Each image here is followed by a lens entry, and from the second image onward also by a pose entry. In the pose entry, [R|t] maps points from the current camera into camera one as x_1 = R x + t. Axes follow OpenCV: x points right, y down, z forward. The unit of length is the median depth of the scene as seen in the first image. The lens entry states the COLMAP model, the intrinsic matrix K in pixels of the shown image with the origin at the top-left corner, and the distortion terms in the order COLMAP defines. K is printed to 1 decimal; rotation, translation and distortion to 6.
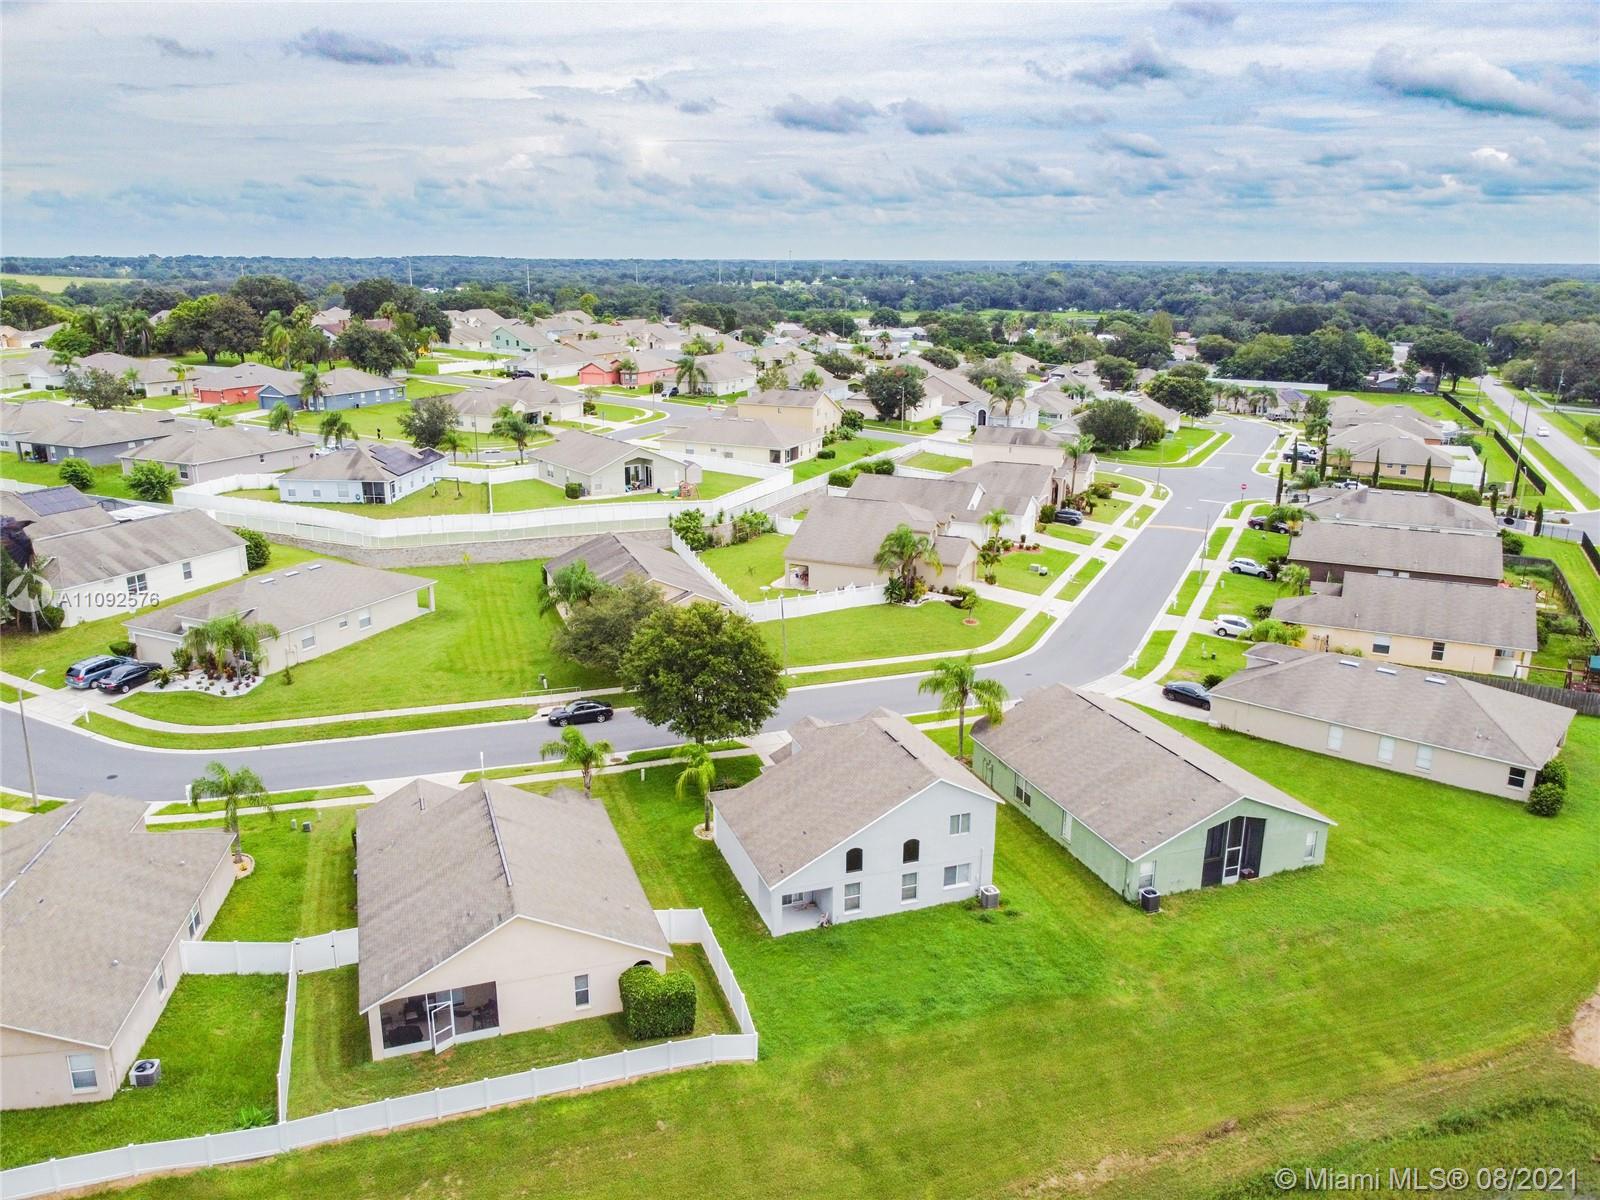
lens RADIAL K [[1216.4, 0, 793.3], [0, 1216.4, 605.6], [0, 0, 1]] dist [0.001144, -0.000297]
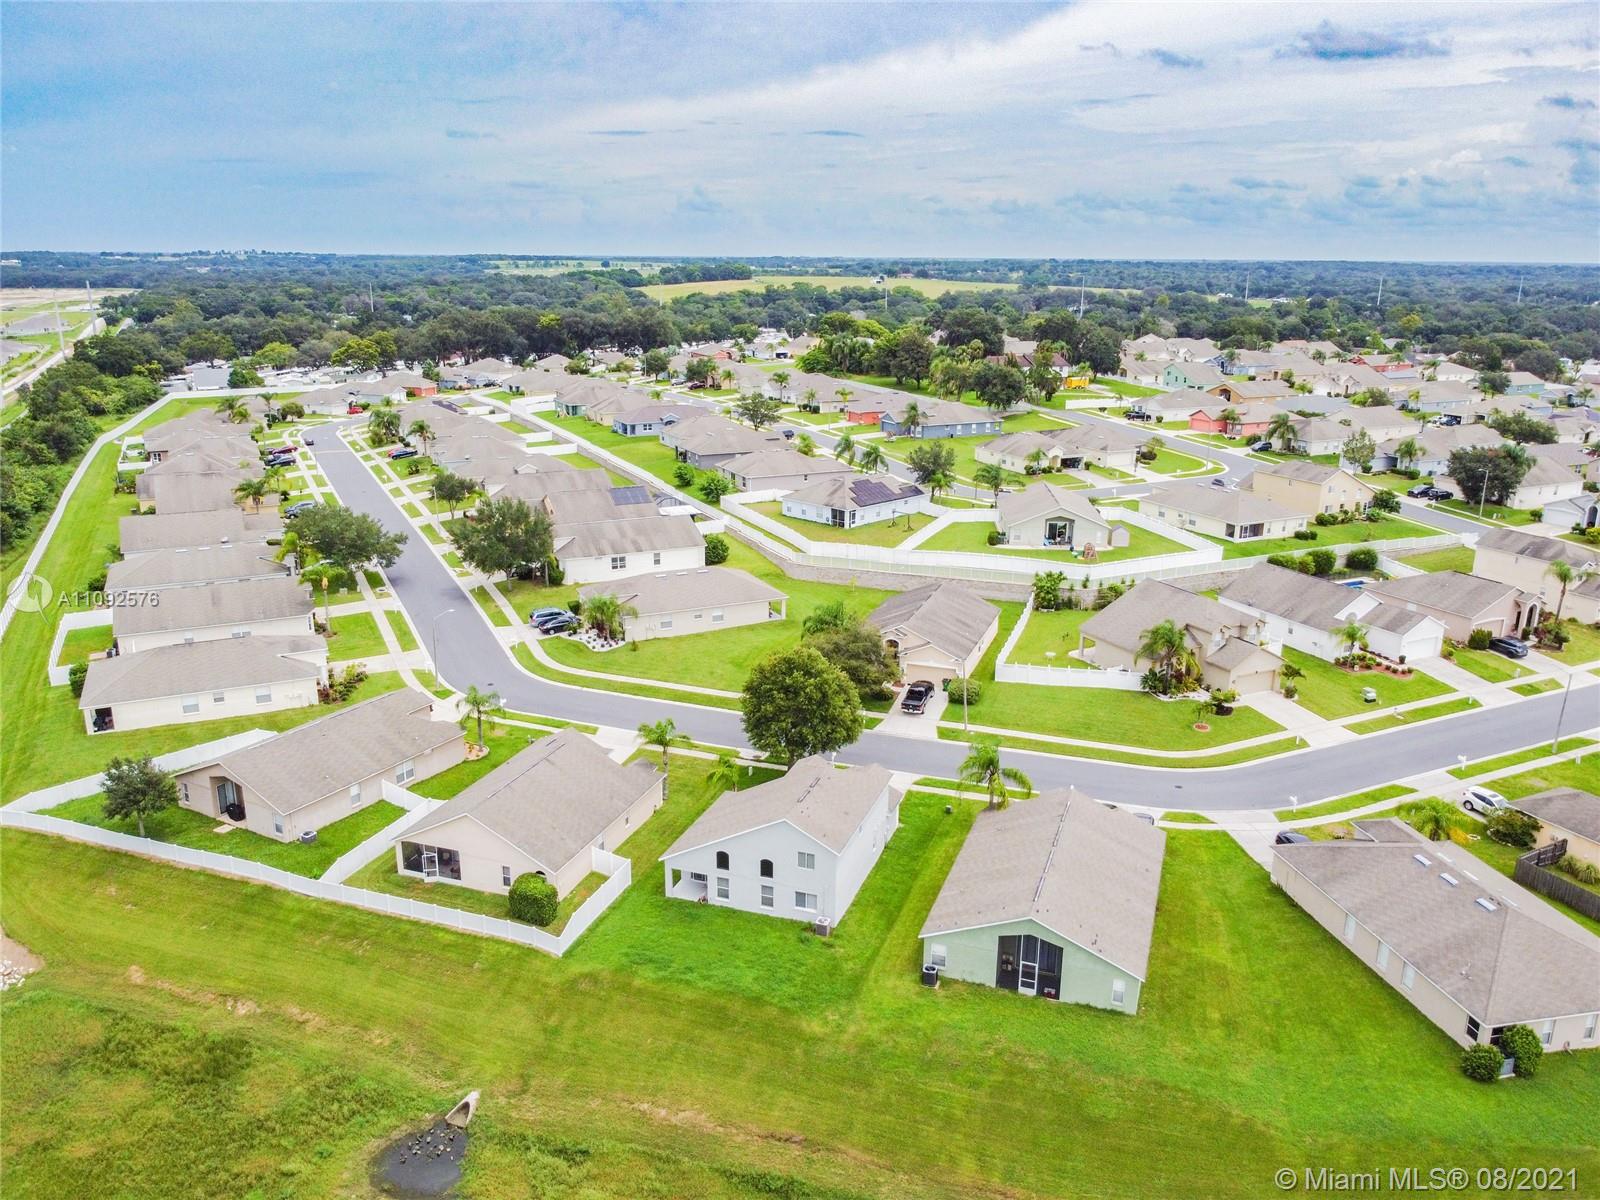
lens RADIAL K [[1216.4, 0, 792.8], [0, 1216.4, 594.7], [0, 0, 1]] dist [0.001144, -0.000297]
pose [[0.775958, 0.171113, -0.607132, 0.507680], [-0.176948, 0.982905, 0.050868, -0.091715], [0.605457, 0.067959, 0.792971, -0.014279]]
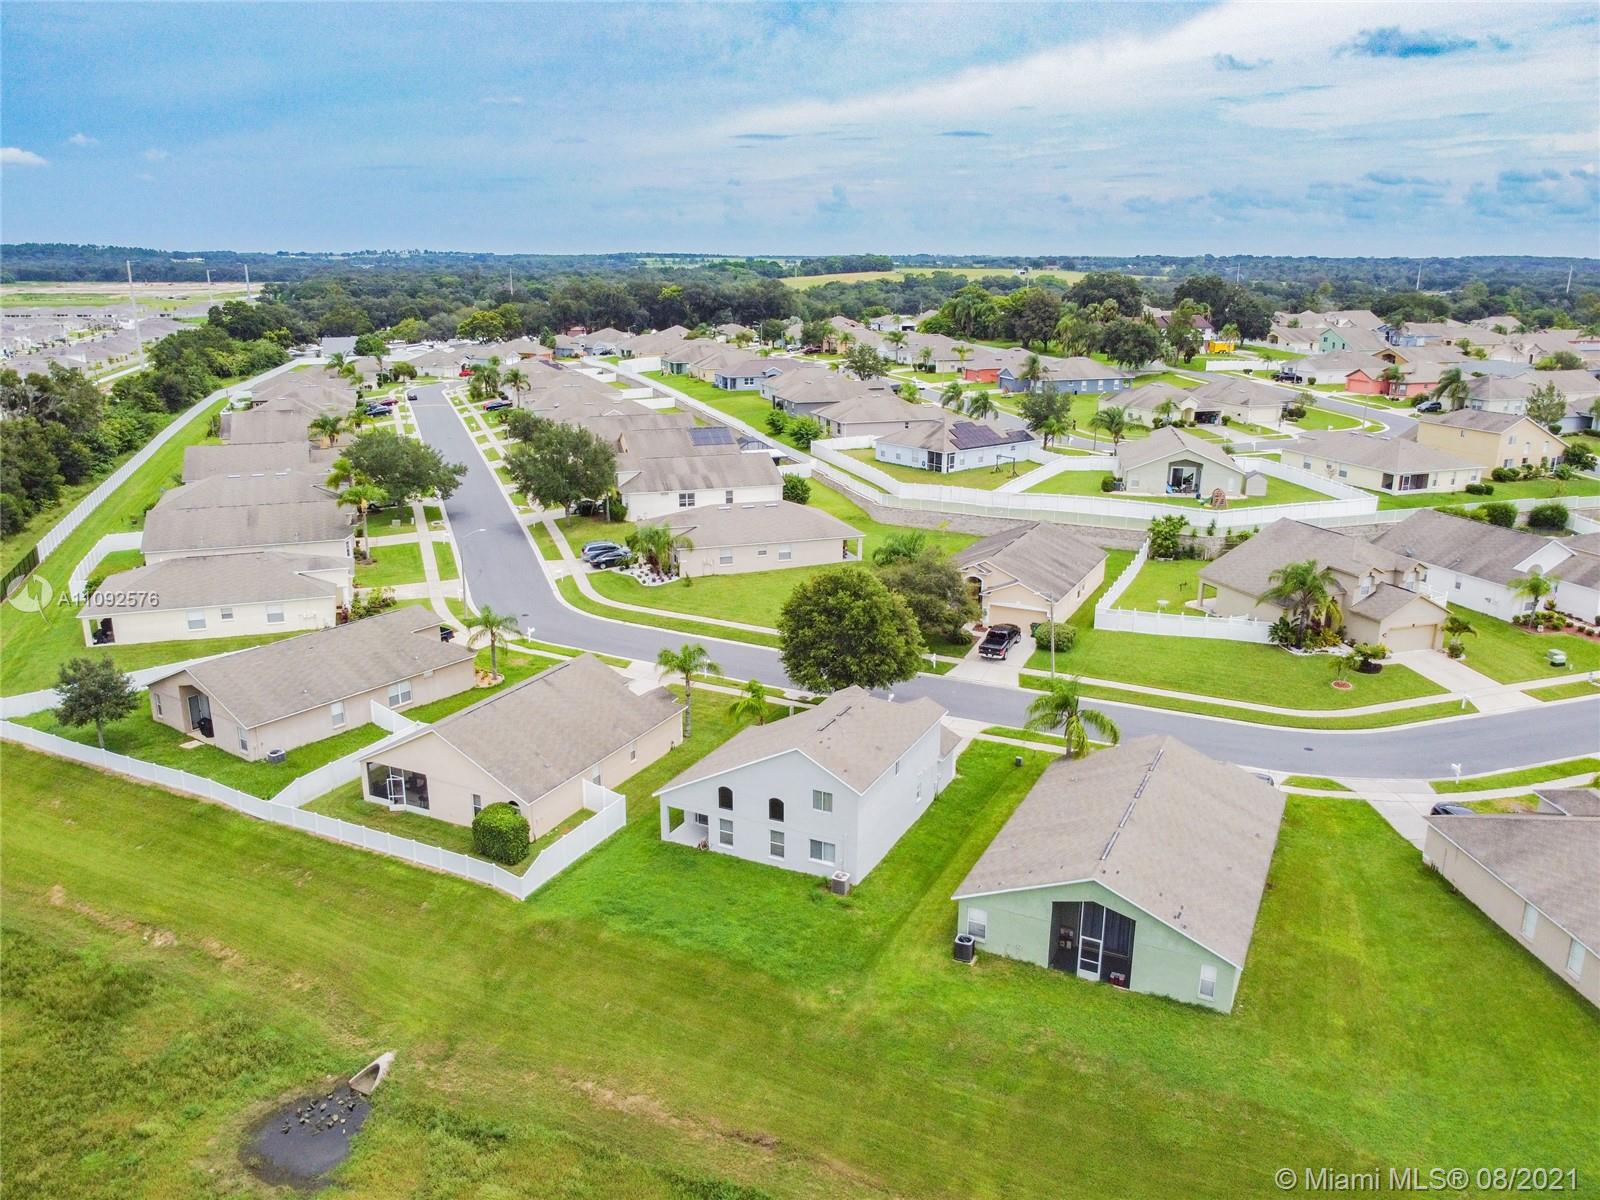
lens RADIAL K [[1216.4, 0, 792.9], [0, 1216.4, 594.0], [0, 0, 1]] dist [0.001144, -0.000297]
pose [[0.697961, 0.191358, -0.690096, 0.477371], [-0.197357, 0.977720, 0.071508, -0.035584], [0.688405, 0.086285, 0.720176, 0.139390]]
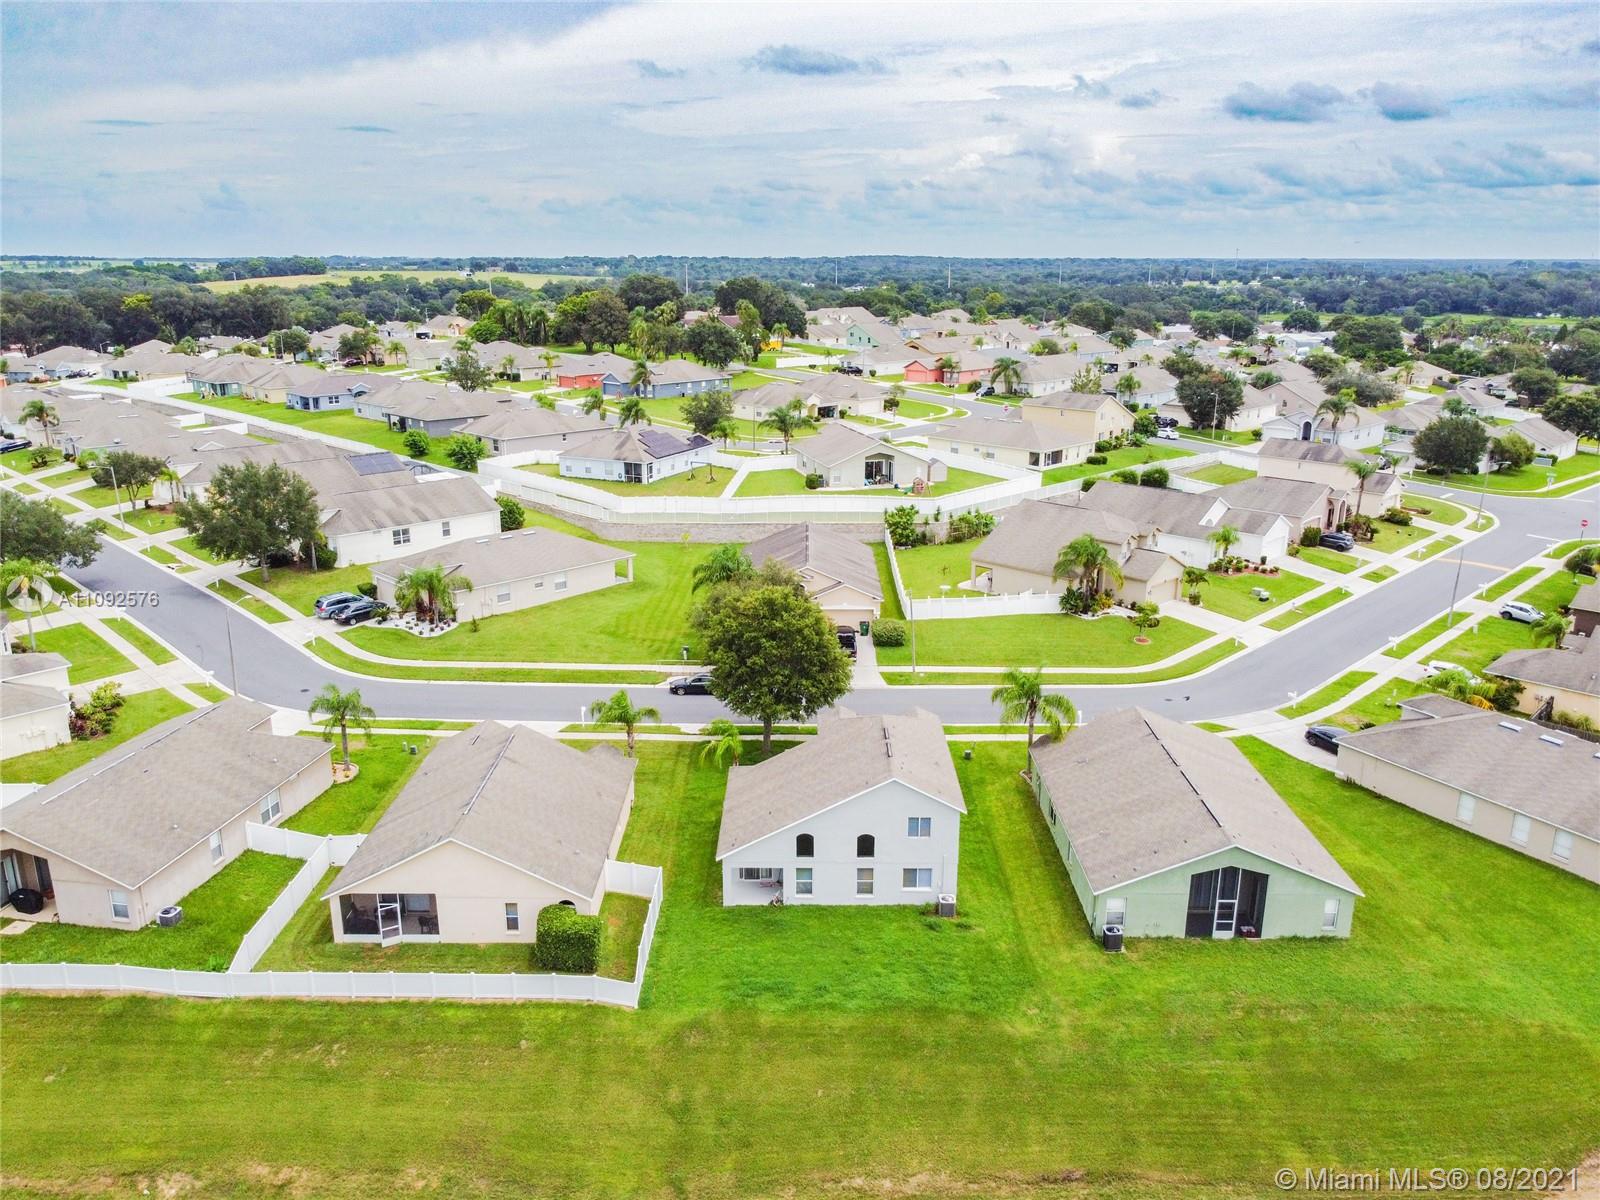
lens RADIAL K [[1216.4, 0, 792.8], [0, 1216.4, 603.1], [0, 0, 1]] dist [0.001144, -0.000297]
pose [[0.940633, 0.090206, -0.327218, 0.210356], [-0.090615, 0.995787, 0.014027, -0.004687], [0.327105, 0.016457, 0.944845, 0.013309]]
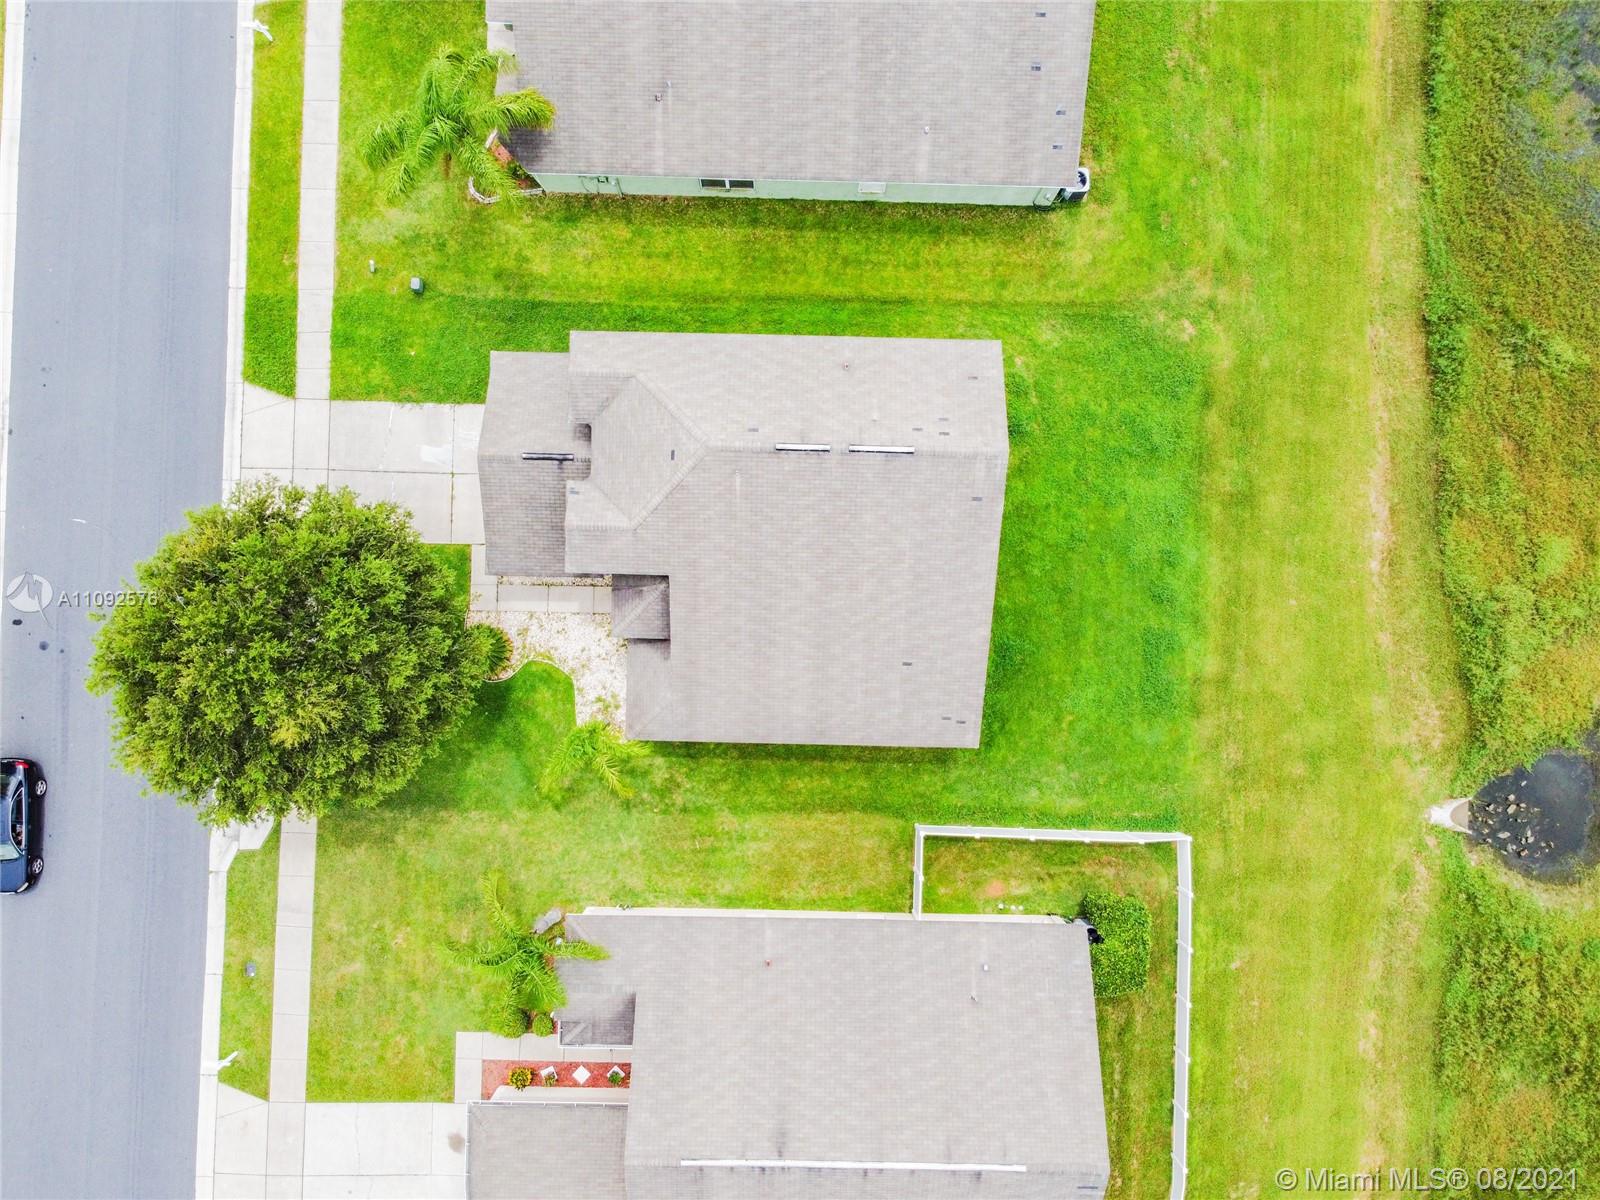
lens RADIAL K [[1216.4, 0, 788.7], [0, 1216.4, 600.4], [0, 0, 1]] dist [0.001144, -0.000297]
pose [[0.352266, -0.935615, 0.023091, 0.002215], [0.257764, 0.120709, 0.958638, -0.257535], [-0.899704, -0.331743, 0.283689, 0.531900]]
